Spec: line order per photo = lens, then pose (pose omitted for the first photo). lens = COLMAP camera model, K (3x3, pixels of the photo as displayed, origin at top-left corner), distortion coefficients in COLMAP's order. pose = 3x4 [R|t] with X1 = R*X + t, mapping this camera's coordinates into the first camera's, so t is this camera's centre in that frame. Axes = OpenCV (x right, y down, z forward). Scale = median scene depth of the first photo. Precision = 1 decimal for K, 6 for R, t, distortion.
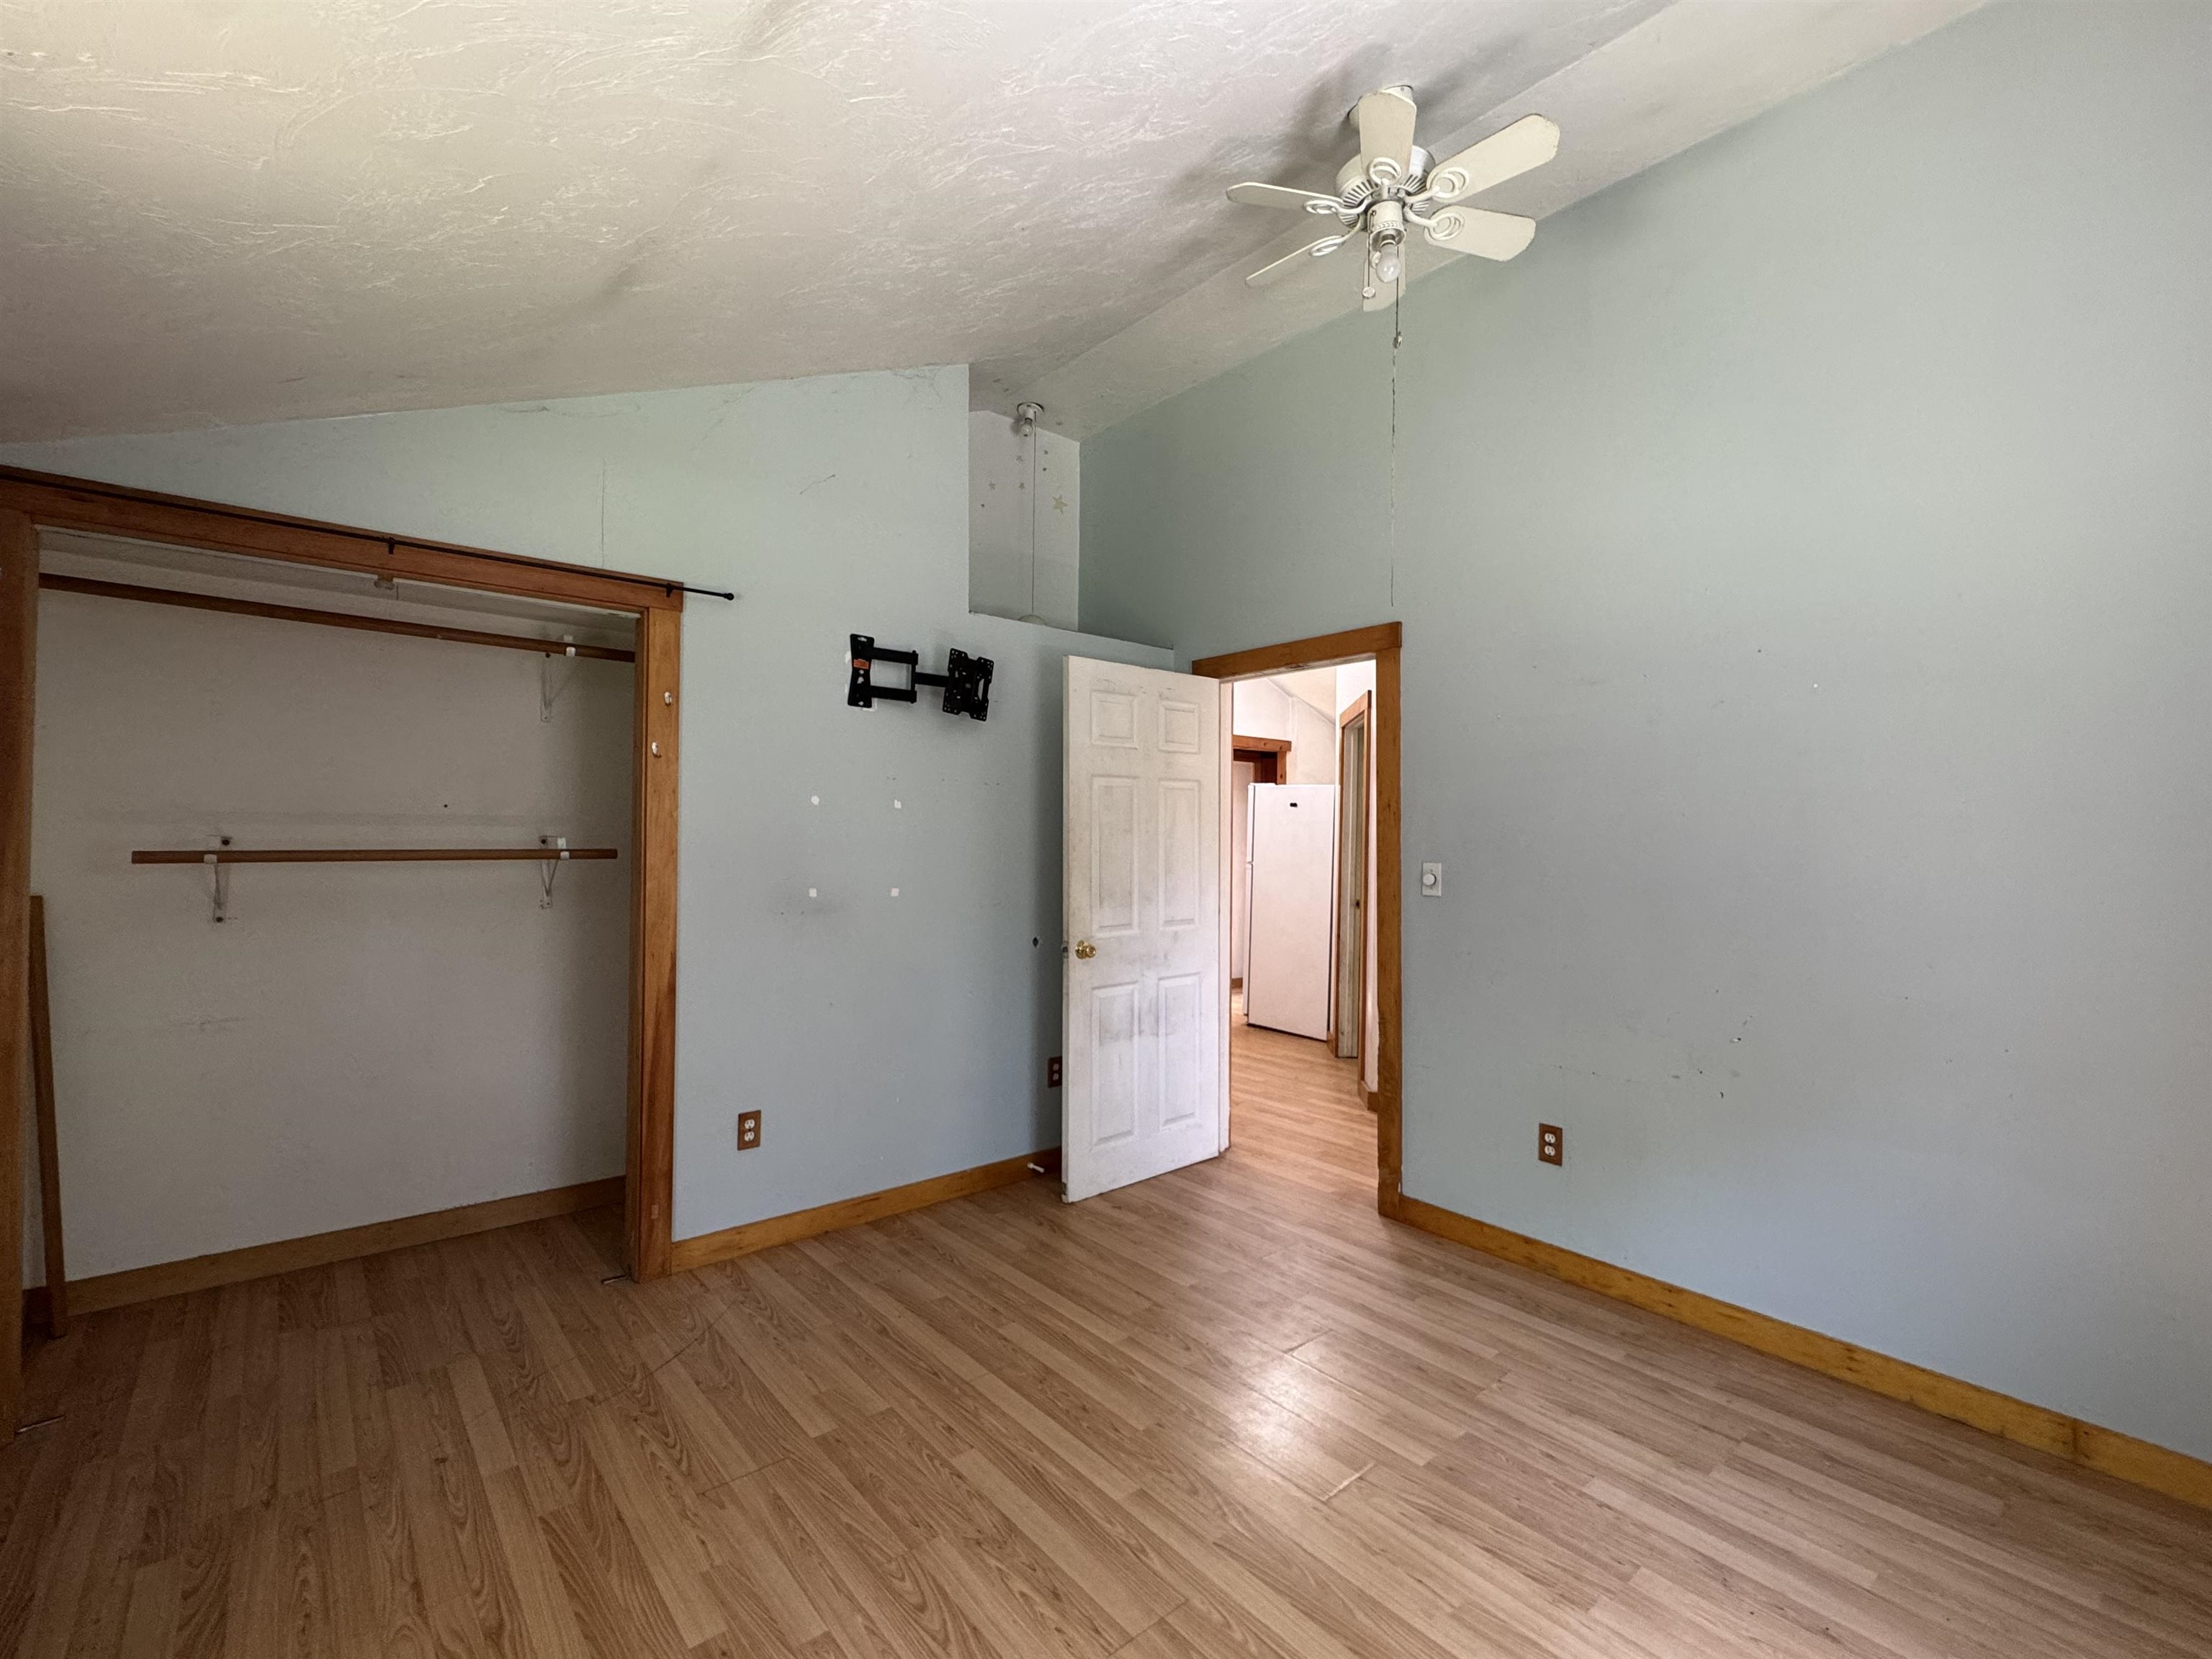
lens RADIAL K [[971.7, 0, 1103.7], [0, 971.7, 830.6], [0, 0, 1]] dist [-0.001428, 0.000089]
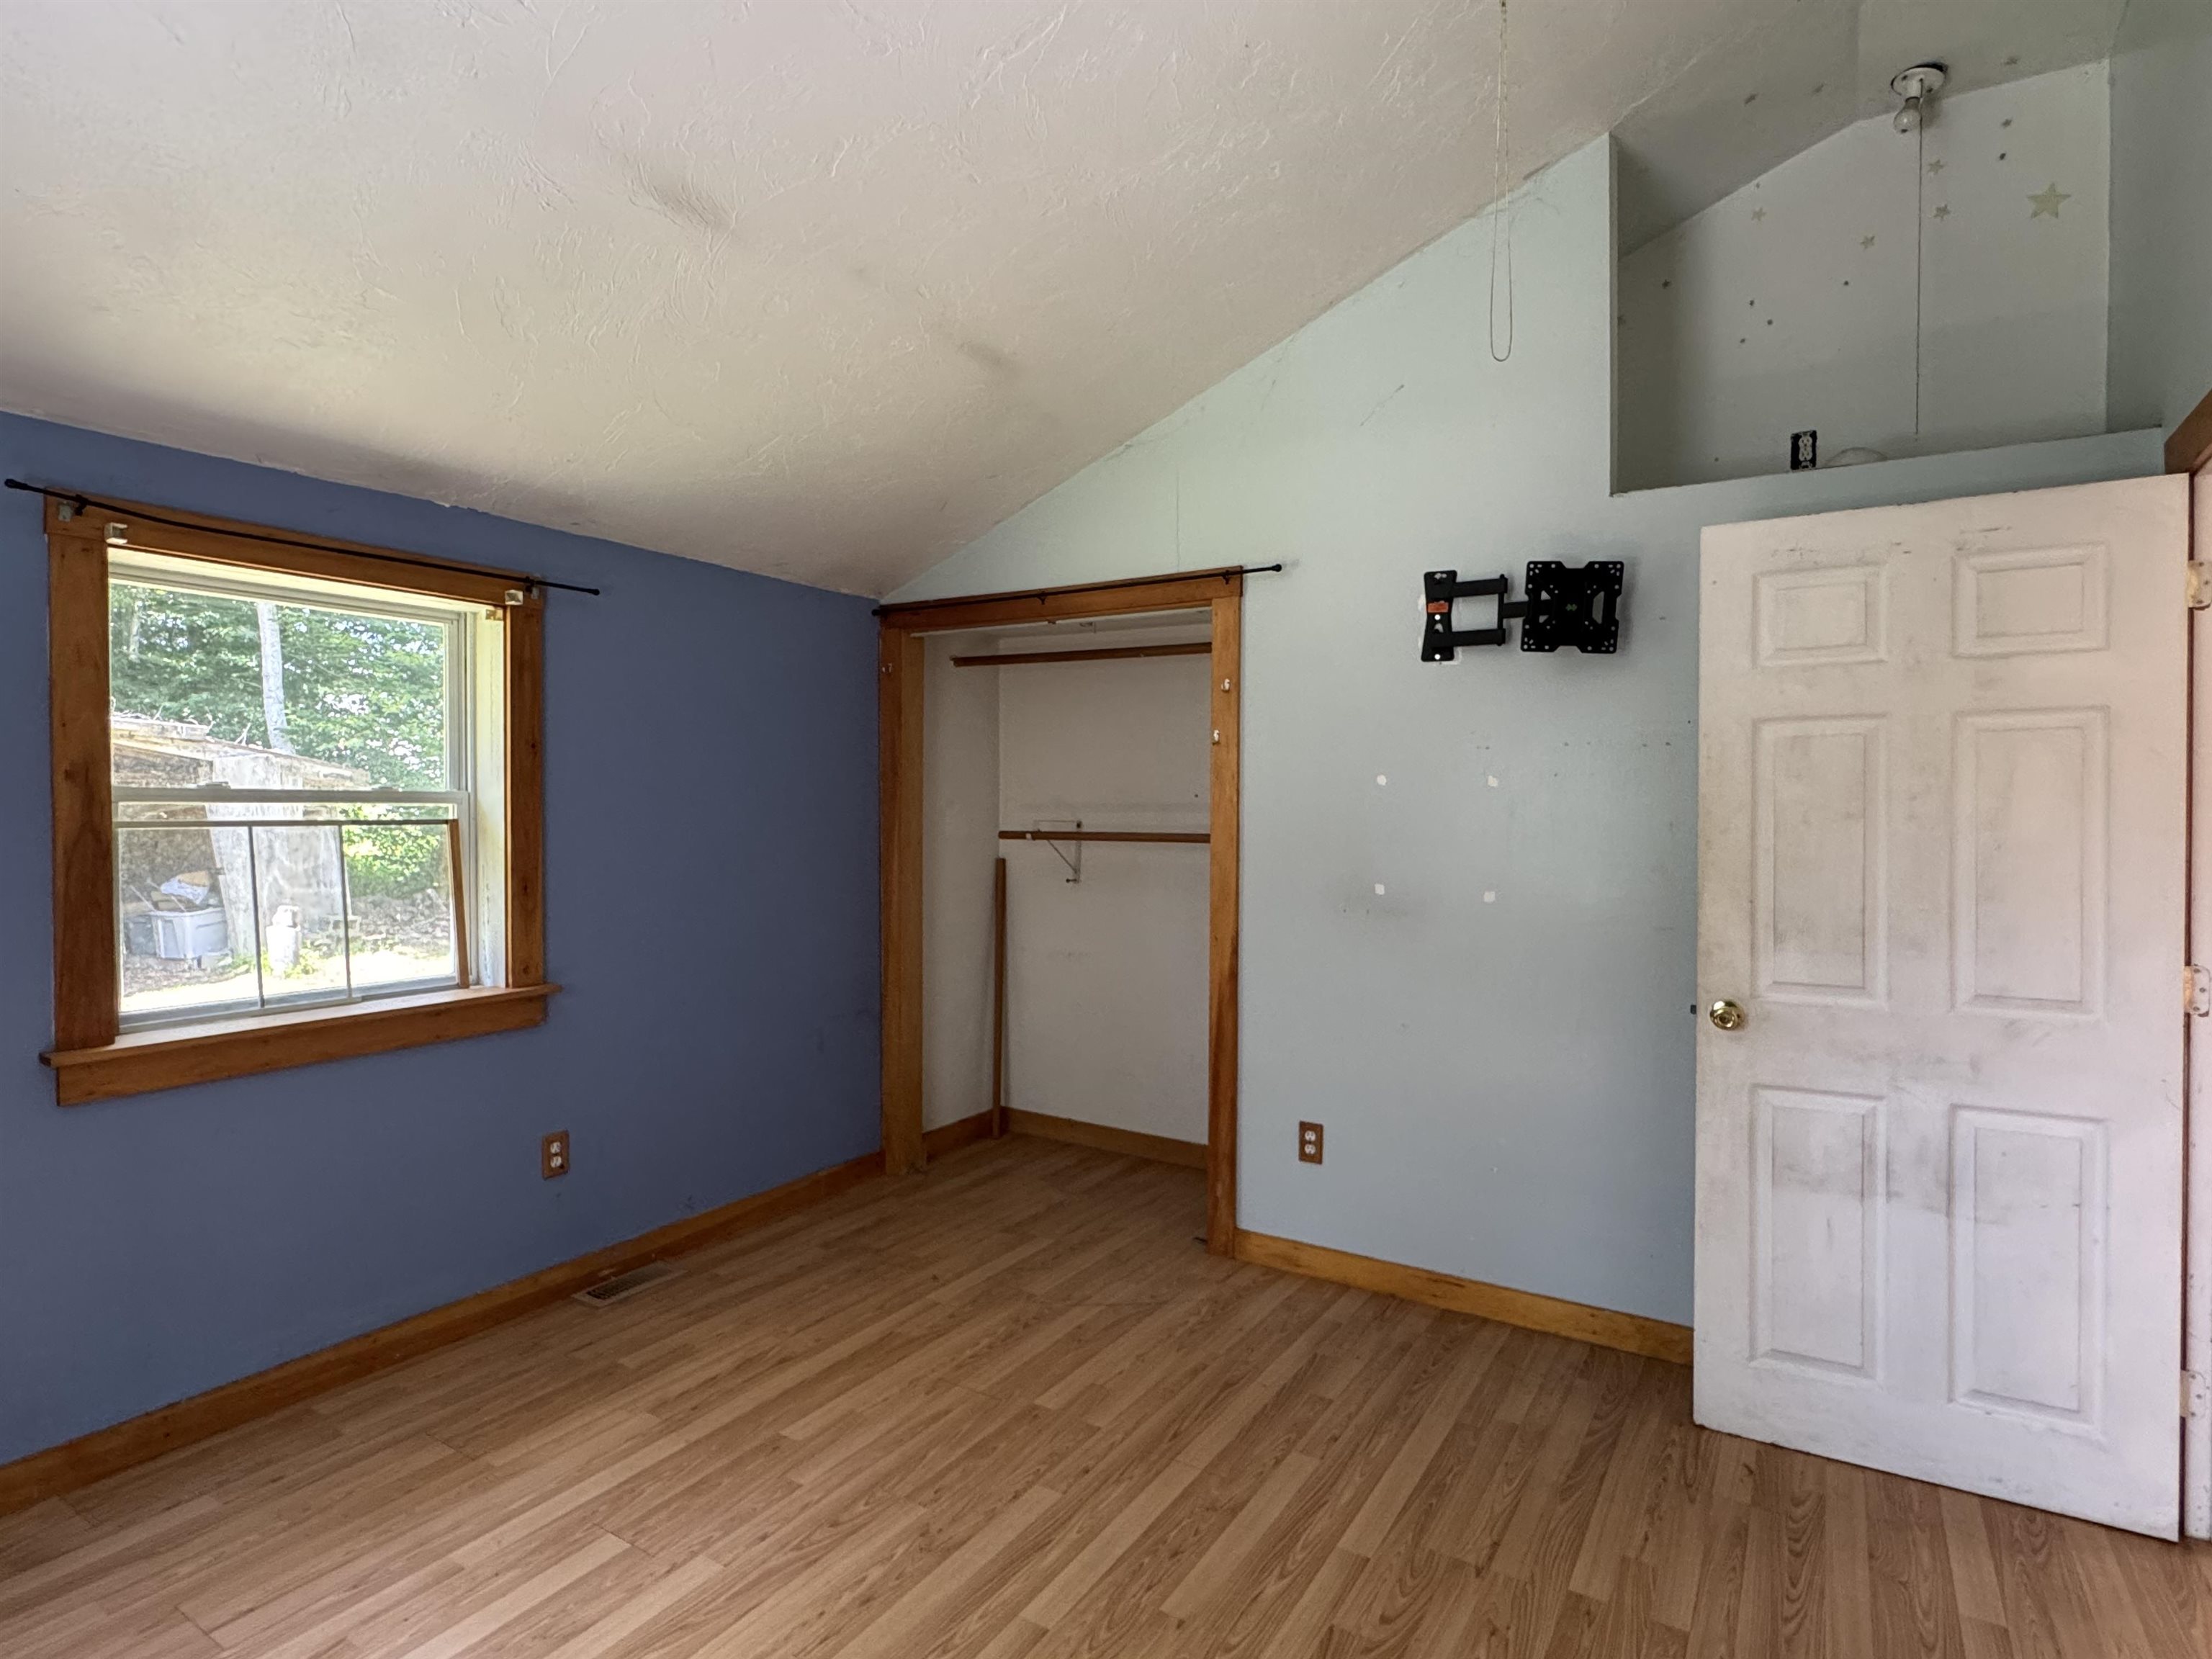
lens RADIAL K [[1156.7, 0, 1101.0], [0, 1156.7, 825.8], [0, 0, 1]] dist [-0.003080, 0.000598]
pose [[0.303020, 0.005237, -0.952970, 0.616352], [-0.000275, 0.999985, 0.005408, 0.003194], [0.952984, -0.001377, 0.303017, 0.481639]]
